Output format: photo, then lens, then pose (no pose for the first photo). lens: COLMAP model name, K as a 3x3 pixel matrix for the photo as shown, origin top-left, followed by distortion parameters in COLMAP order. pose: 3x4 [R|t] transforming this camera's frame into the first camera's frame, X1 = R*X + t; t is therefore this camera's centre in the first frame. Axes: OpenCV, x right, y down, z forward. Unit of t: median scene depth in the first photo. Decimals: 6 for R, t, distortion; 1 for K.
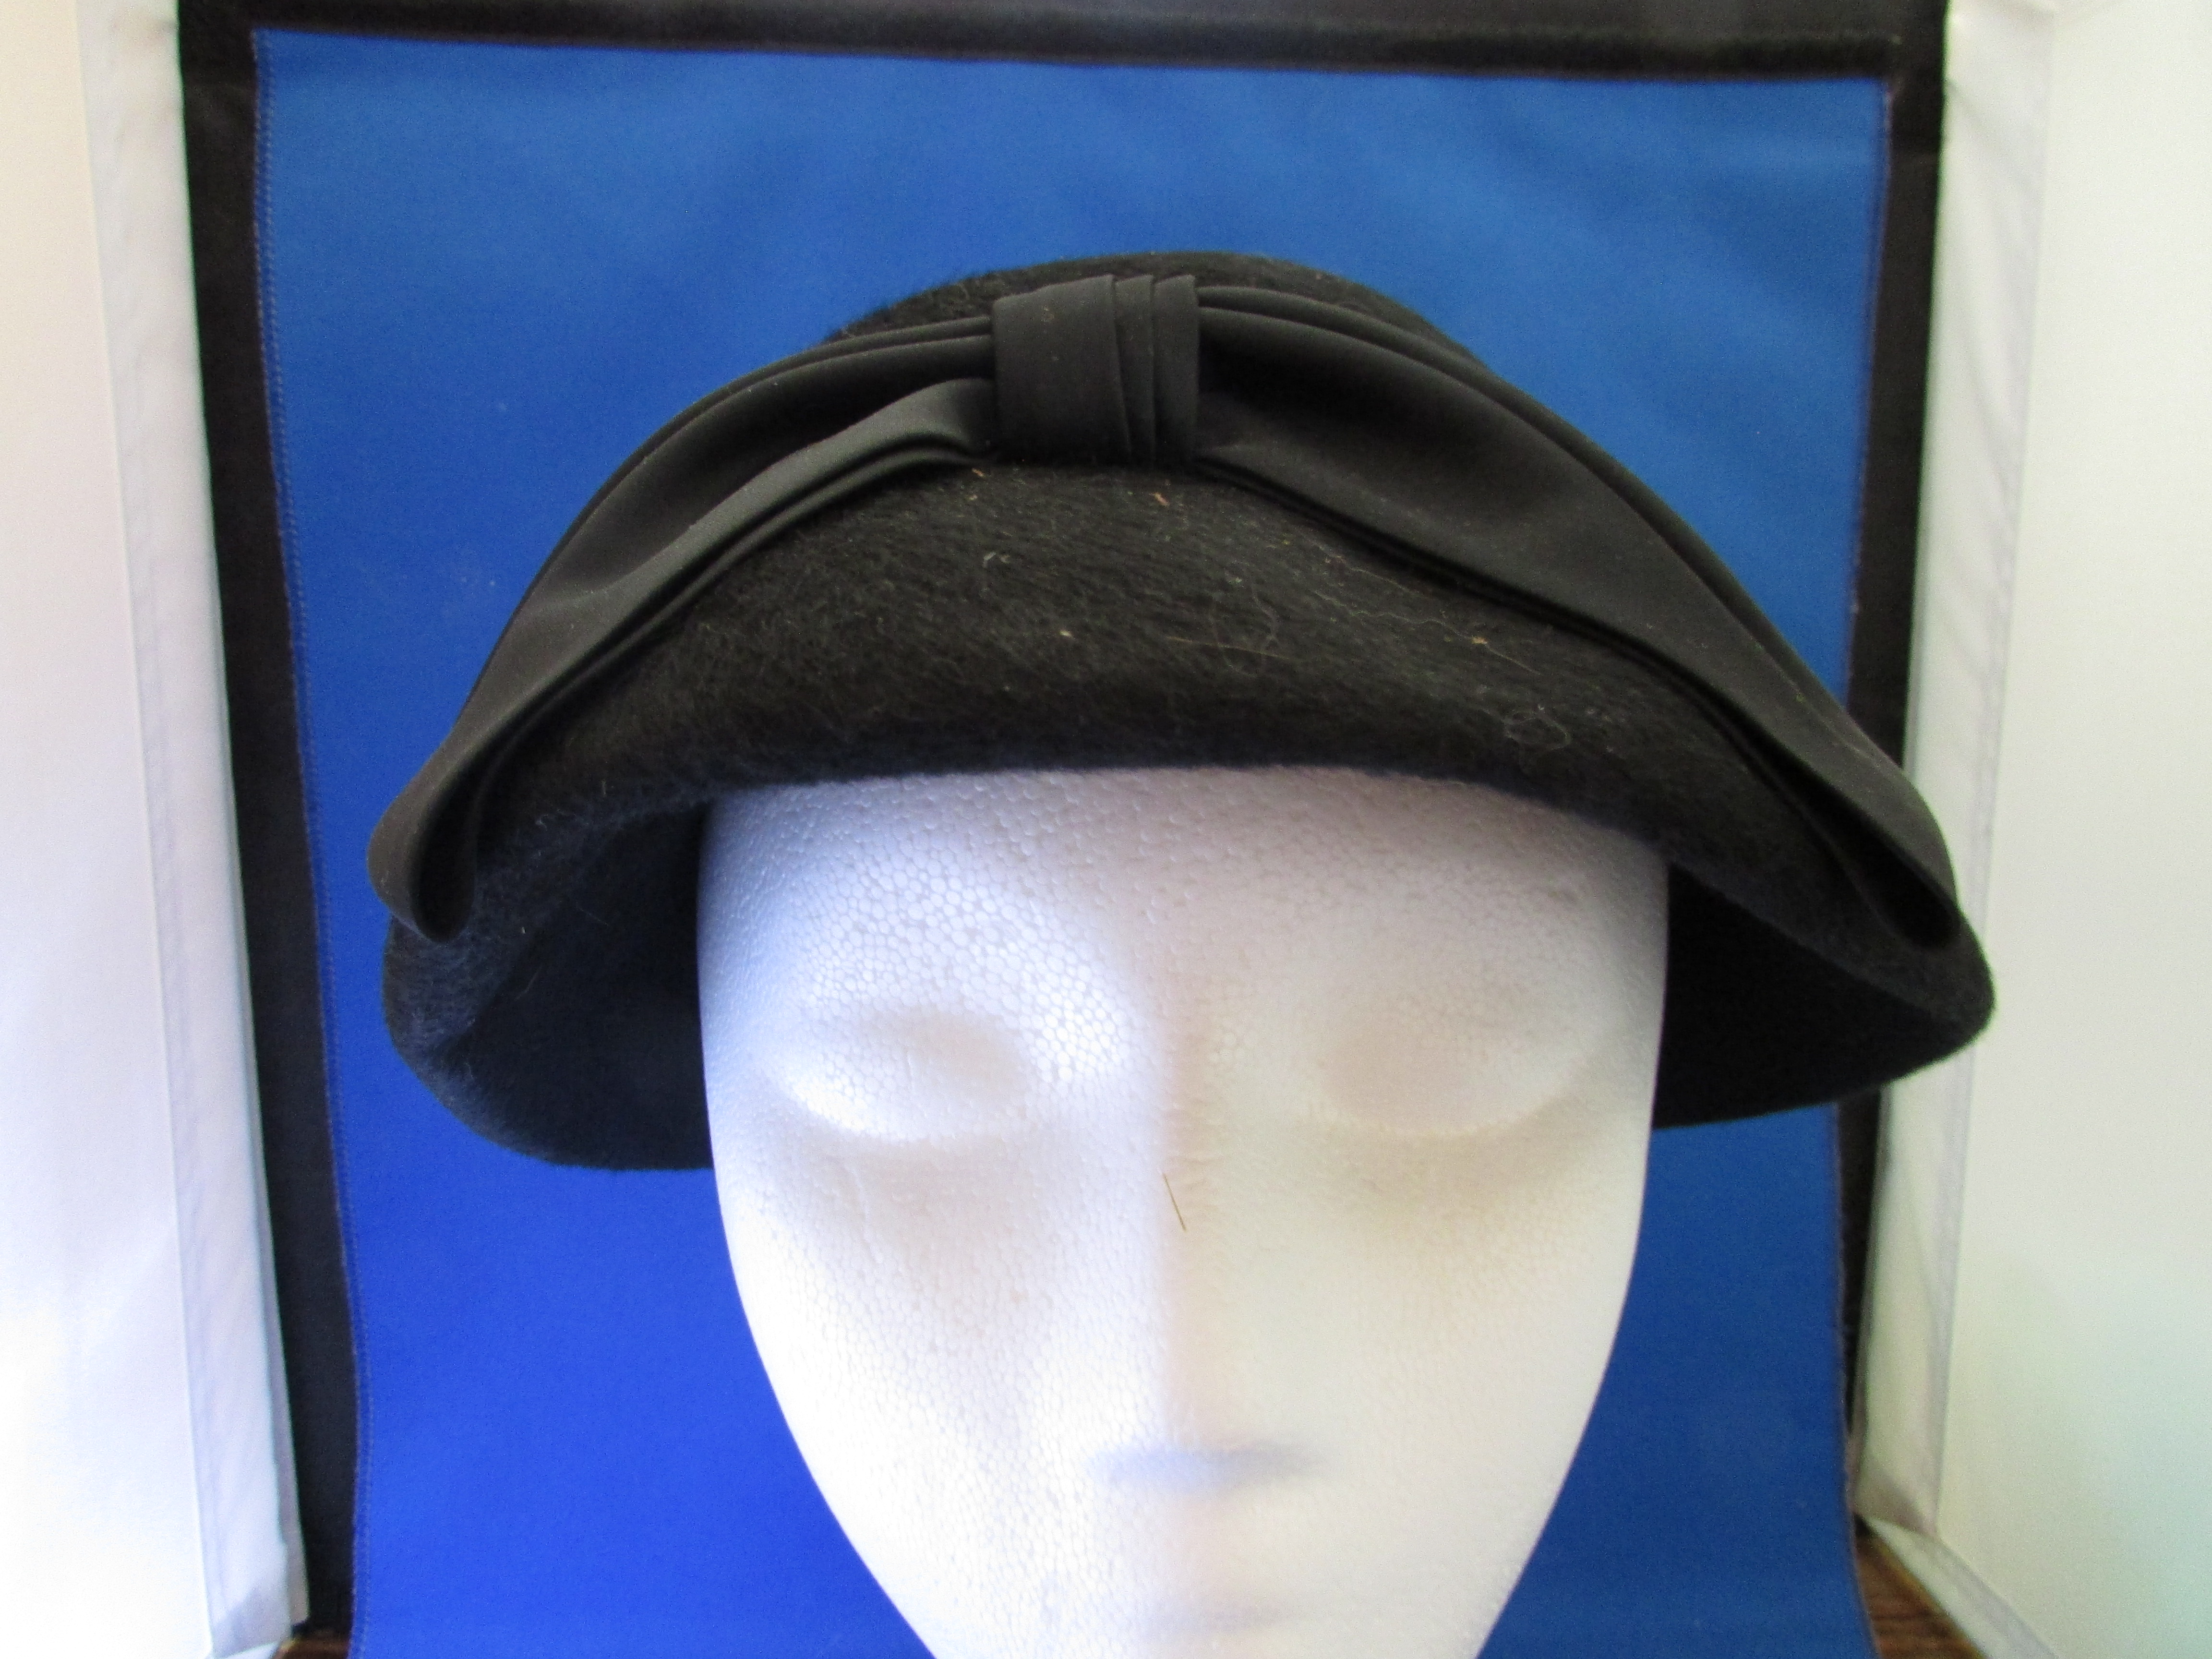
lens RADIAL K [[1545.8, 0, 1109.3], [0, 1545.8, 820.5], [0, 0, 1]] dist [-0.043350, 0.000574]
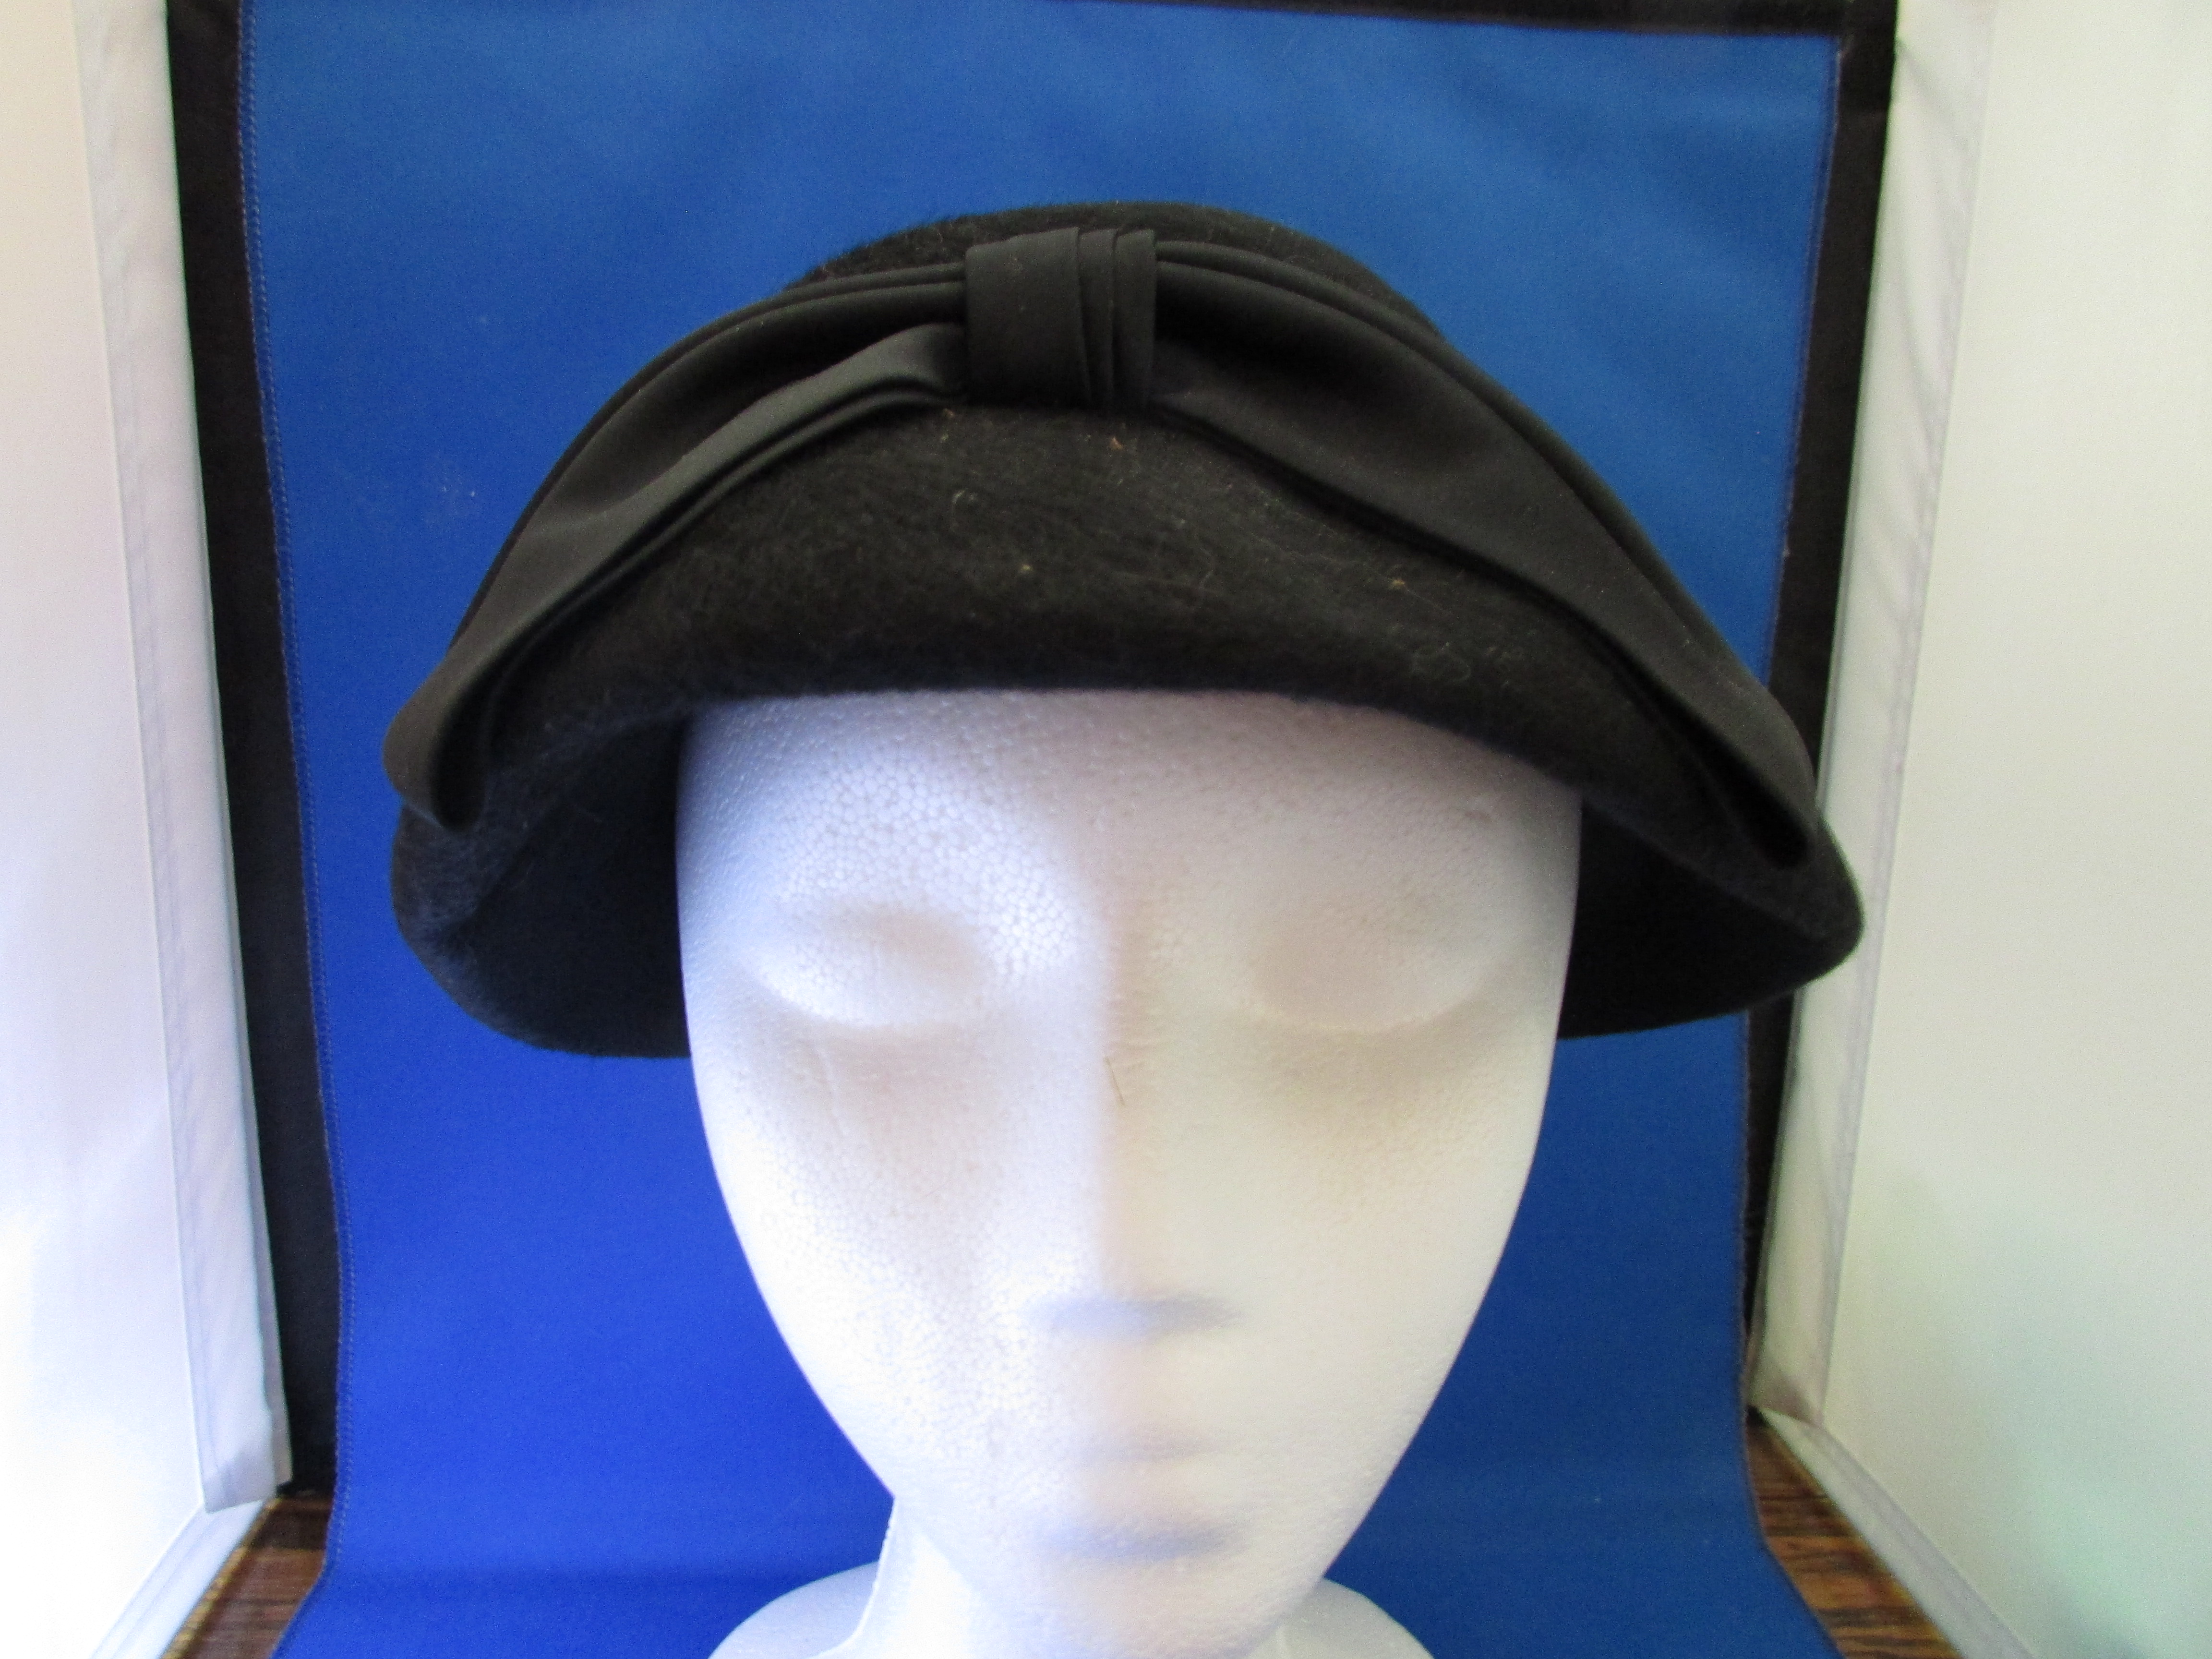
lens RADIAL K [[1544.0, 0, 1106.0], [0, 1544.0, 829.5], [0, 0, 1]] dist [-0.043616, 0.001010]
pose [[0.999460, 0.021879, 0.024520, 0.004653], [-0.023257, 0.998082, 0.057374, 0.002102], [-0.023217, -0.057914, 0.998052, -0.090171]]
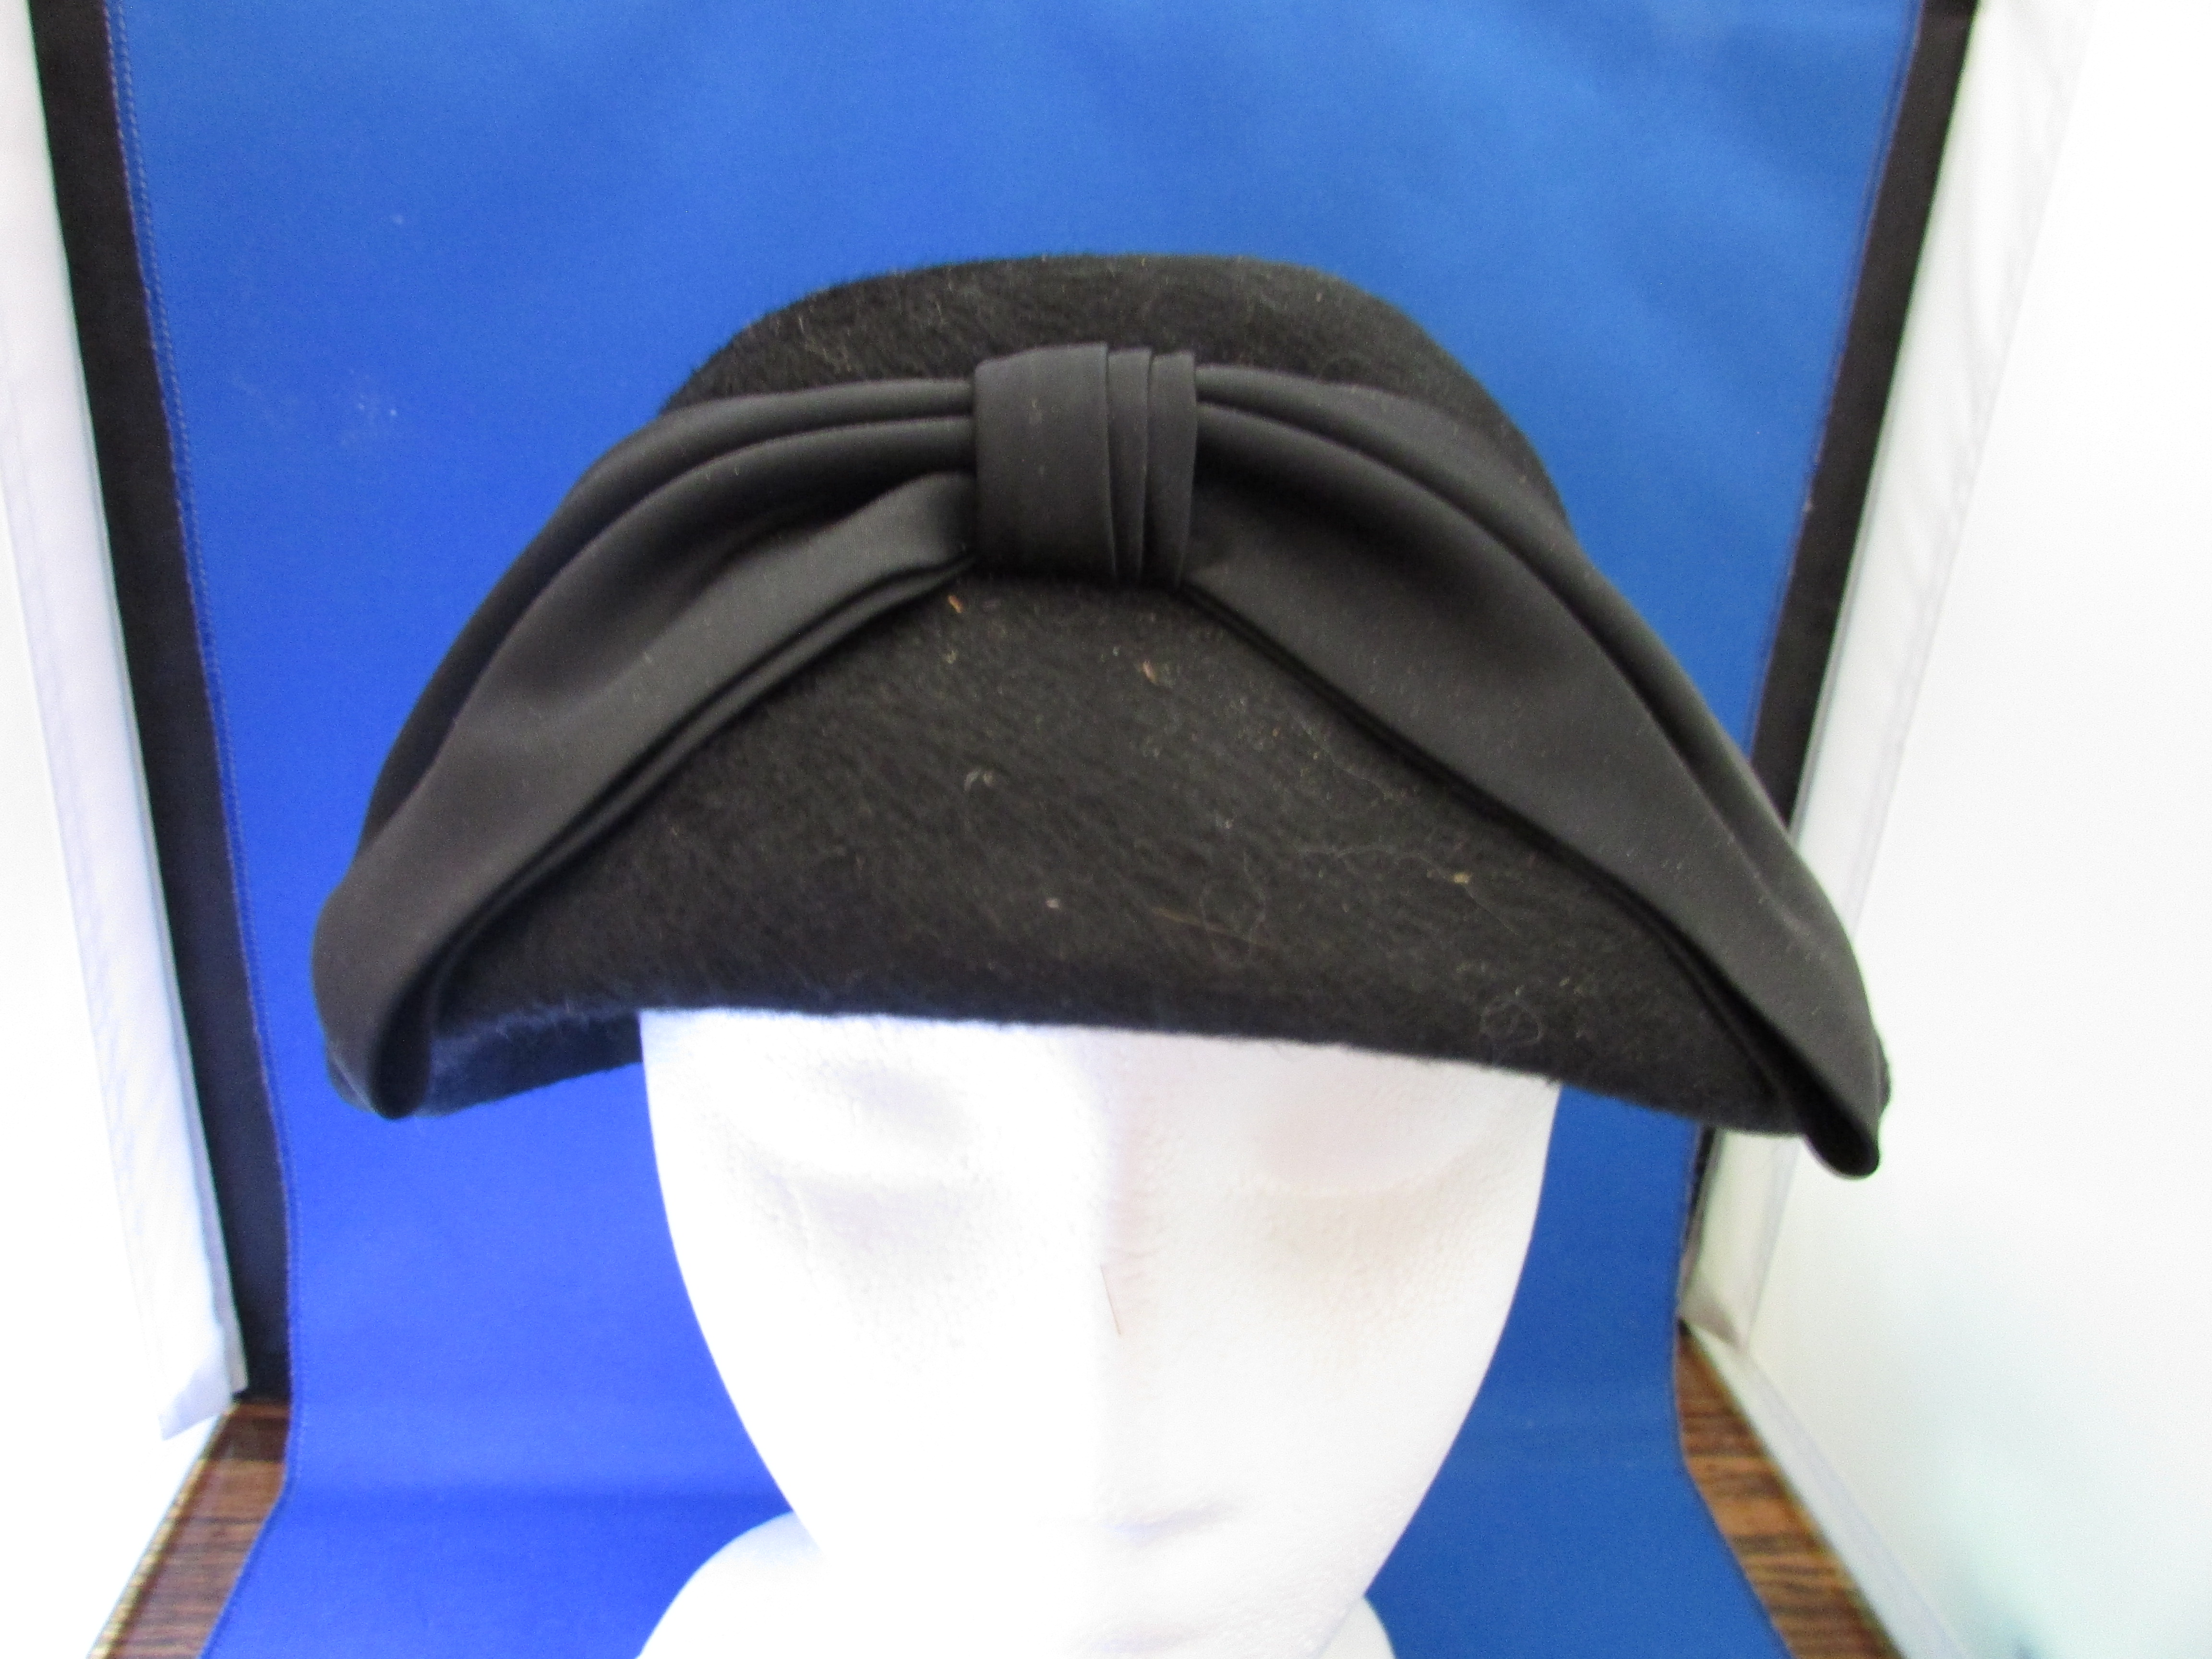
lens RADIAL K [[1545.8, 0, 1109.3], [0, 1545.8, 820.5], [0, 0, 1]] dist [-0.043350, 0.000574]
pose [[0.996393, 0.047587, 0.070266, -0.044729], [-0.062076, 0.973269, 0.221120, -0.275172], [-0.057865, -0.224684, 0.972712, 0.041020]]
